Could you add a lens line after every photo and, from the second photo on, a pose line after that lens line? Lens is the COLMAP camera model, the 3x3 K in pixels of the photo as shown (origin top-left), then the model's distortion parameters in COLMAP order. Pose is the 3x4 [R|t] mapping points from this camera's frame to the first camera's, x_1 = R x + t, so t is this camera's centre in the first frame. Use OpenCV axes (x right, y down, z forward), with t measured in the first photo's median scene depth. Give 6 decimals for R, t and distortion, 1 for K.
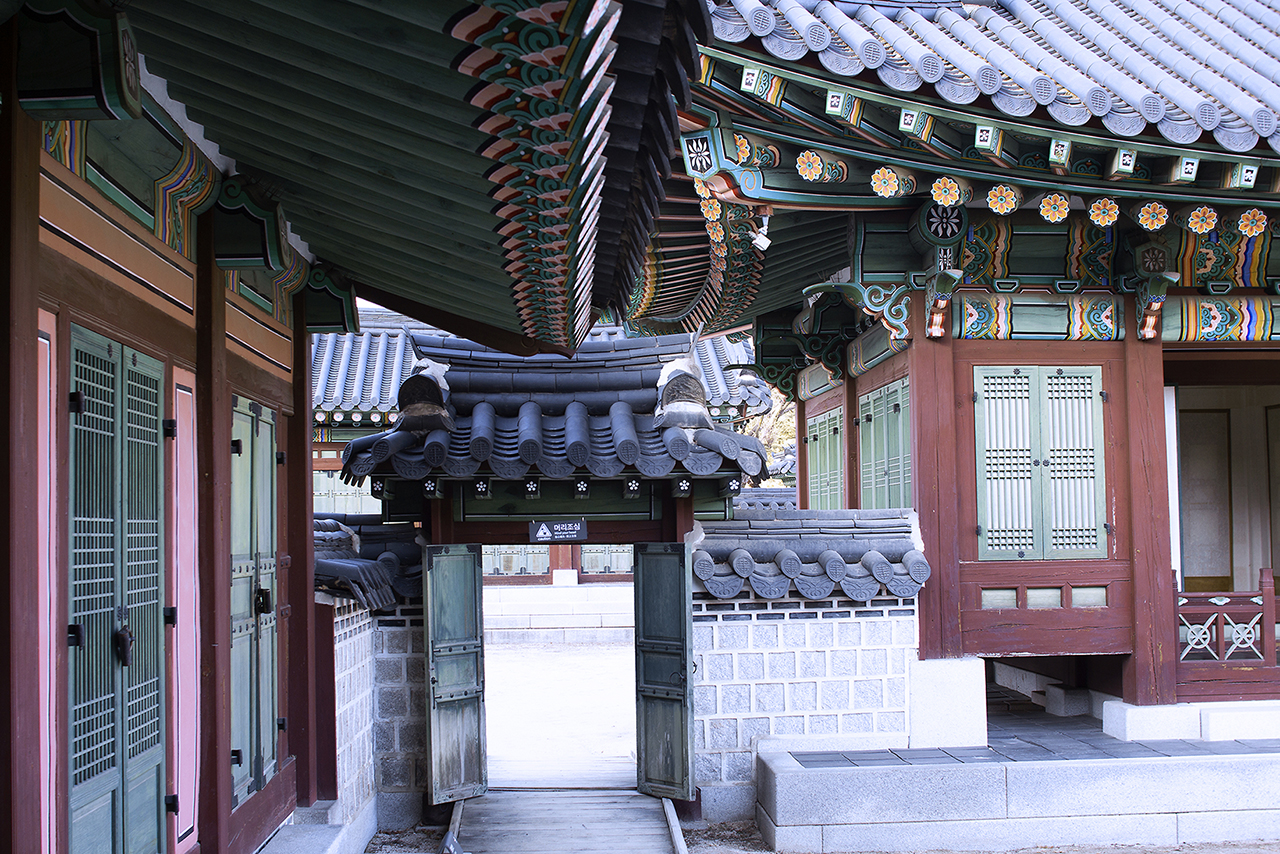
lens RADIAL K [[1768.9, 0, 638.3], [0, 1768.9, 431.0], [0, 0, 1]] dist [-0.043081, 0.000000]
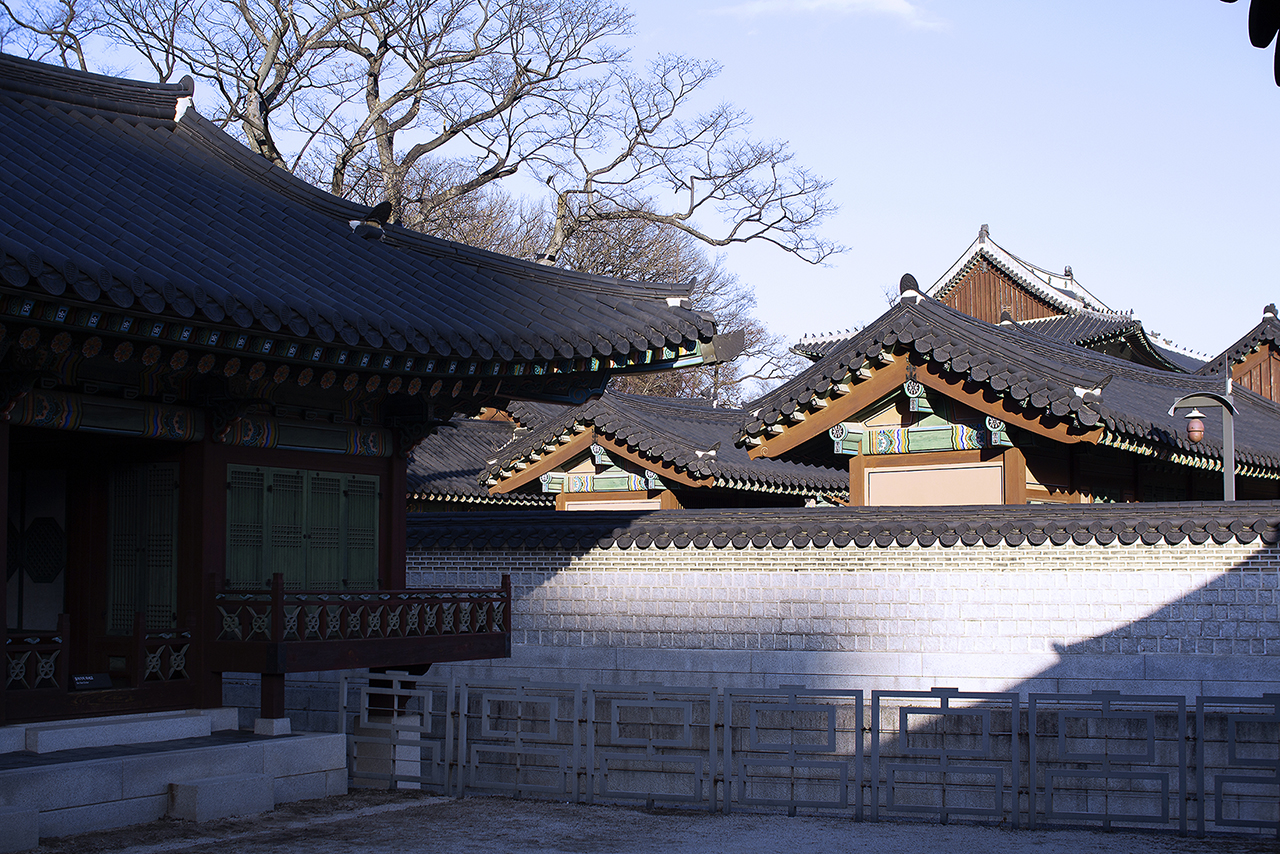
lens RADIAL K [[1768.9, 0, 640.9], [0, 1768.9, 428.3], [0, 0, 1]] dist [-0.043081, 0.000000]
pose [[0.588588, 0.081049, 0.804360, -0.409484], [-0.053894, 0.996682, -0.060992, 0.001982], [-0.806635, -0.007451, 0.591004, -0.055396]]
